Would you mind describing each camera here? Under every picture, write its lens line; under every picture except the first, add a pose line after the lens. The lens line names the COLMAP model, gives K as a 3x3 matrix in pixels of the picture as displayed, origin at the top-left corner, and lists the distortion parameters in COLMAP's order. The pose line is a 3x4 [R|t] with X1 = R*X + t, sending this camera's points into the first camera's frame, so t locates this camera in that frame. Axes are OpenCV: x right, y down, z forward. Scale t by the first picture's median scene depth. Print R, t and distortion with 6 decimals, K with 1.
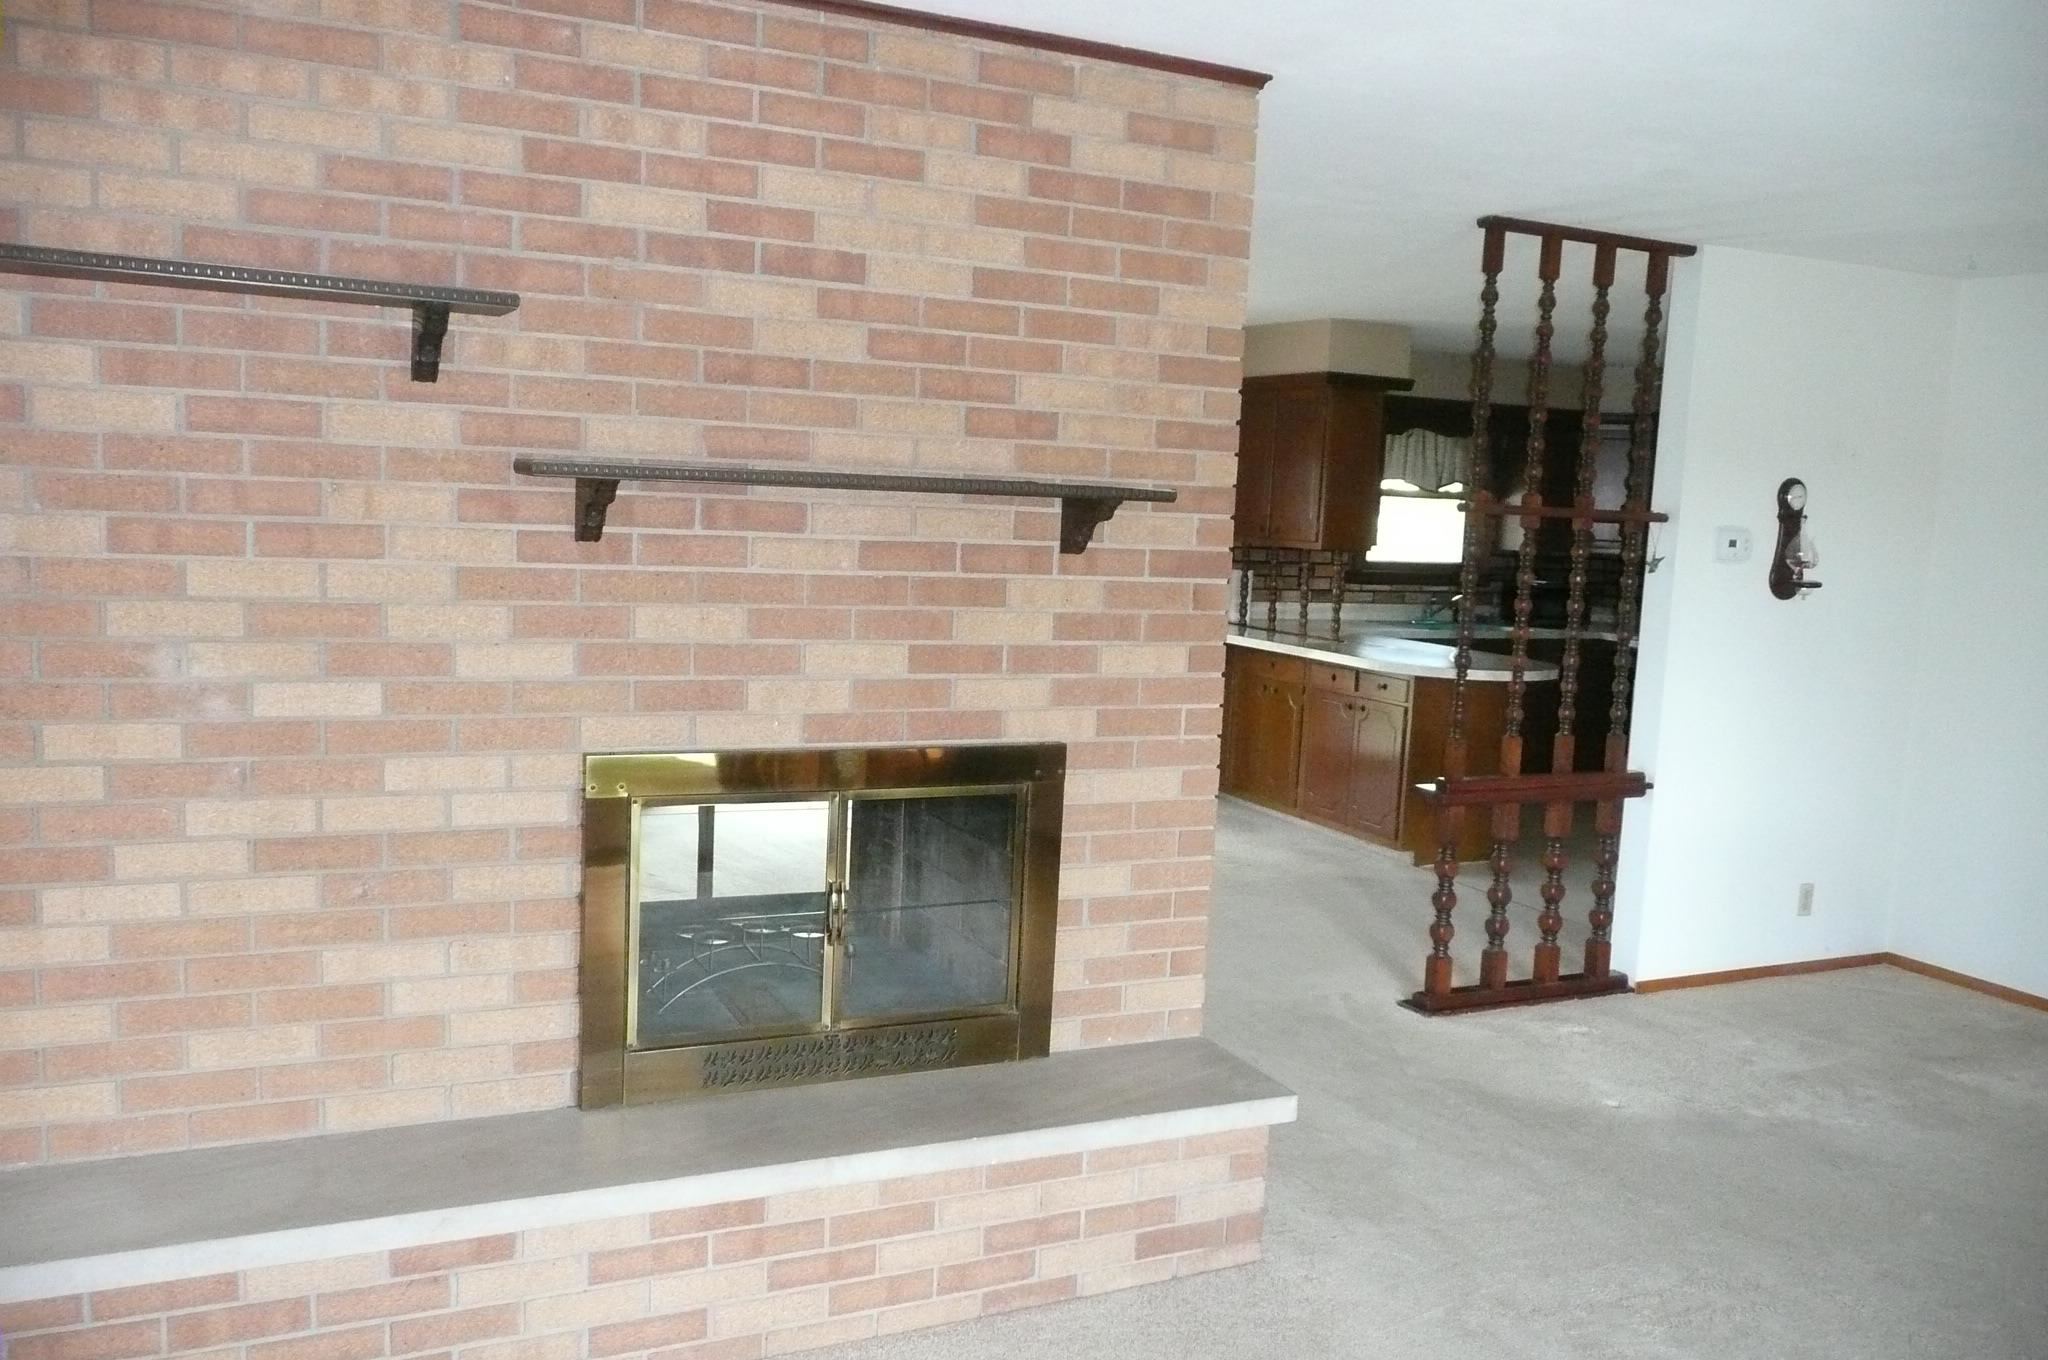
lens RADIAL K [[1647.4, 0, 1024.0], [0, 1647.4, 680.0], [0, 0, 1]] dist [-0.010063, -0.001465]
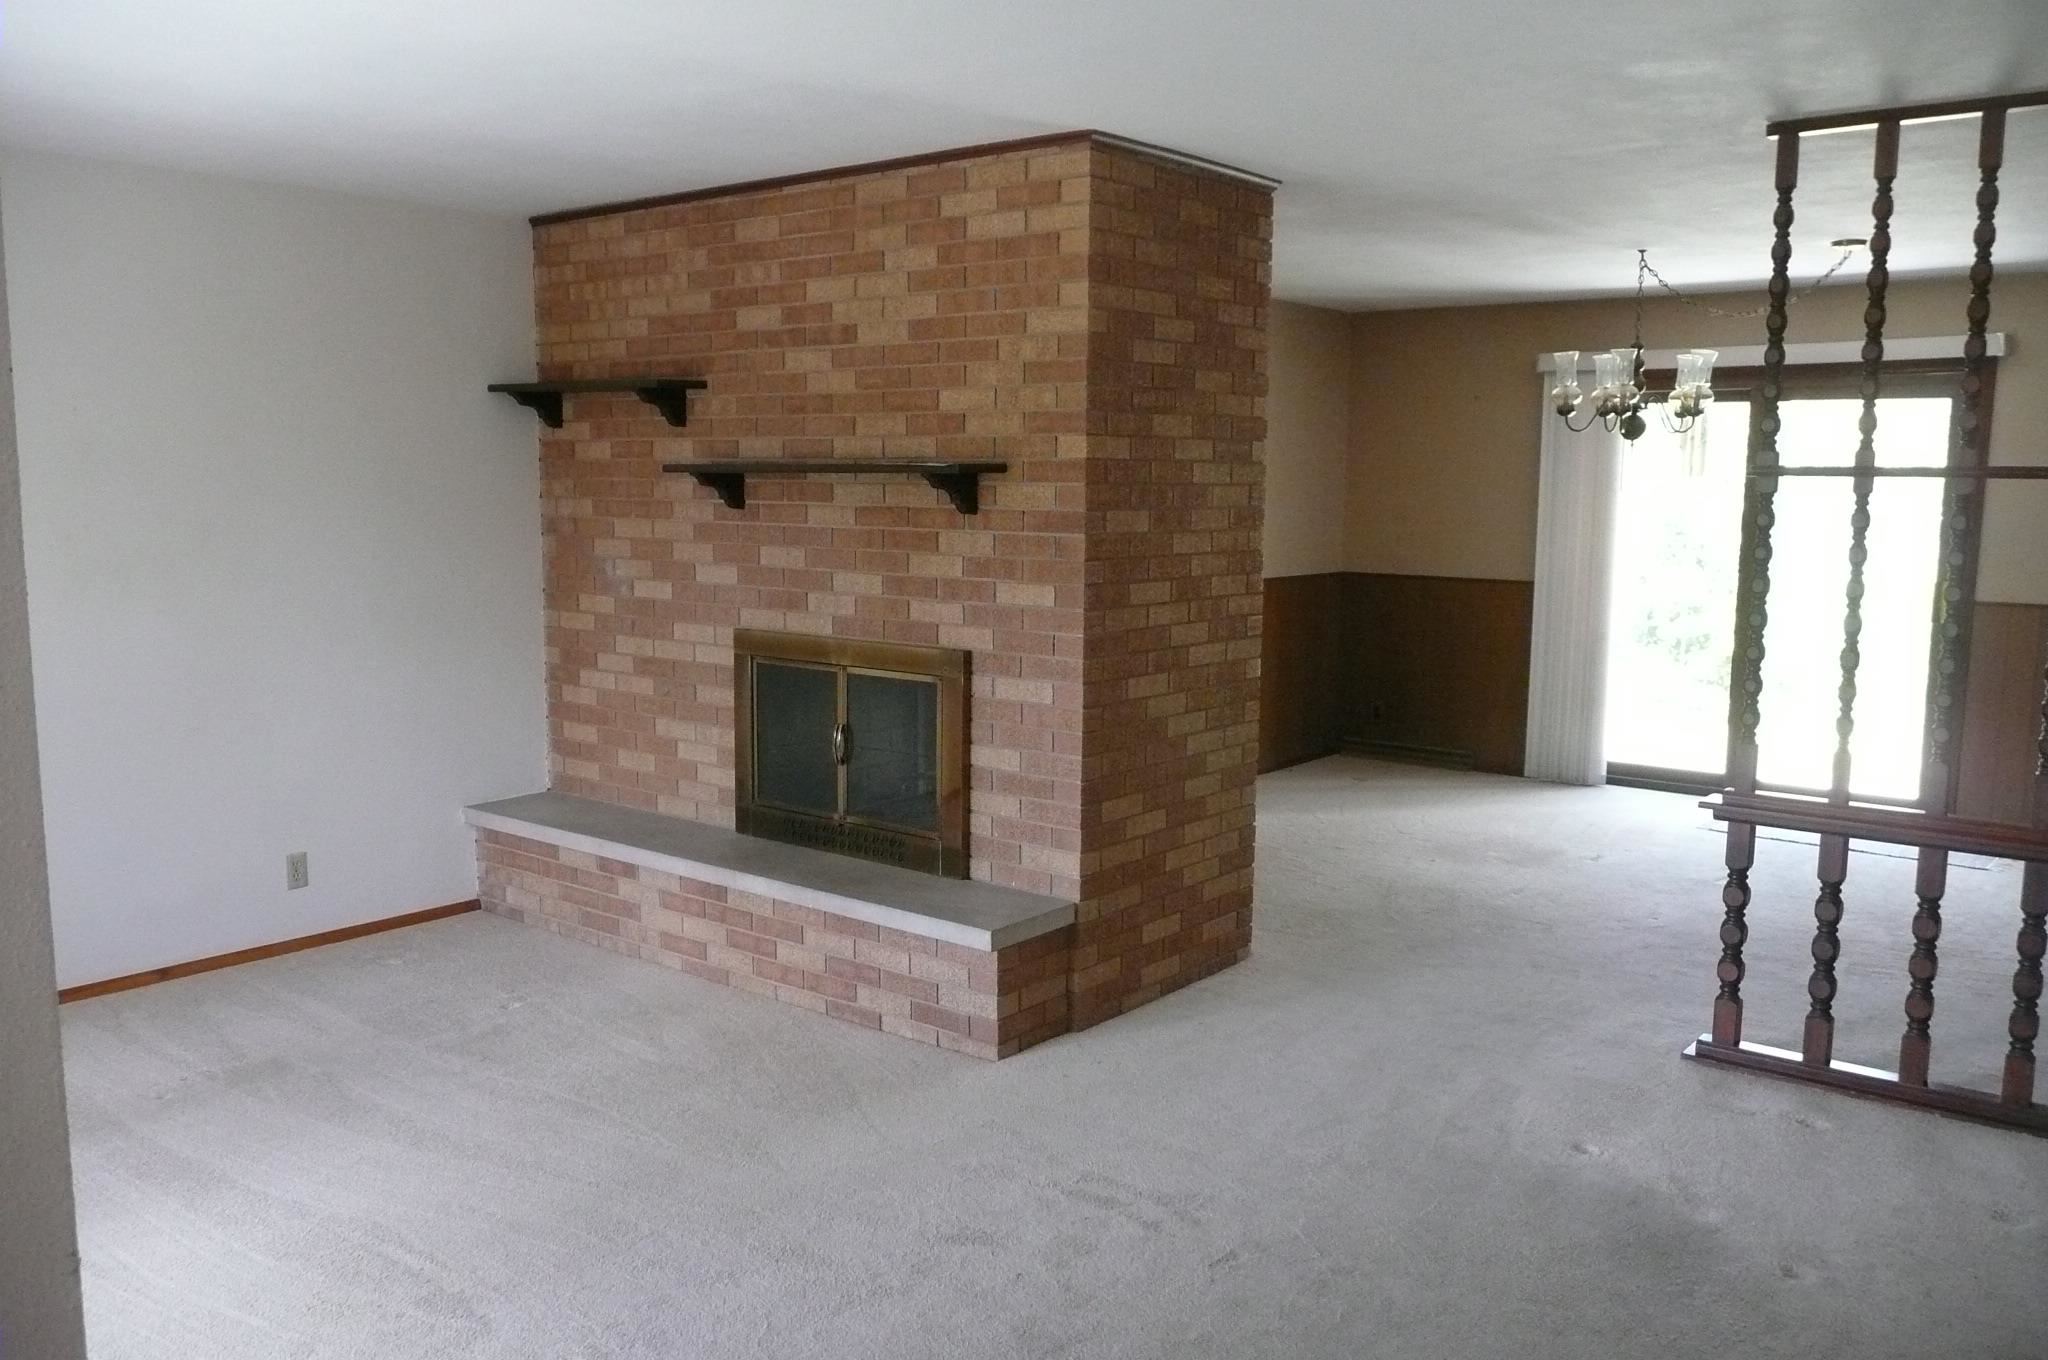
lens RADIAL K [[1647.4, 0, 1024.0], [0, 1647.4, 680.0], [0, 0, 1]] dist [-0.010063, -0.001465]
pose [[0.438853, 0.065332, -0.896181, 1.409248], [-0.094443, 0.995183, 0.026302, 0.023522], [0.893582, 0.073095, 0.442909, 0.473842]]
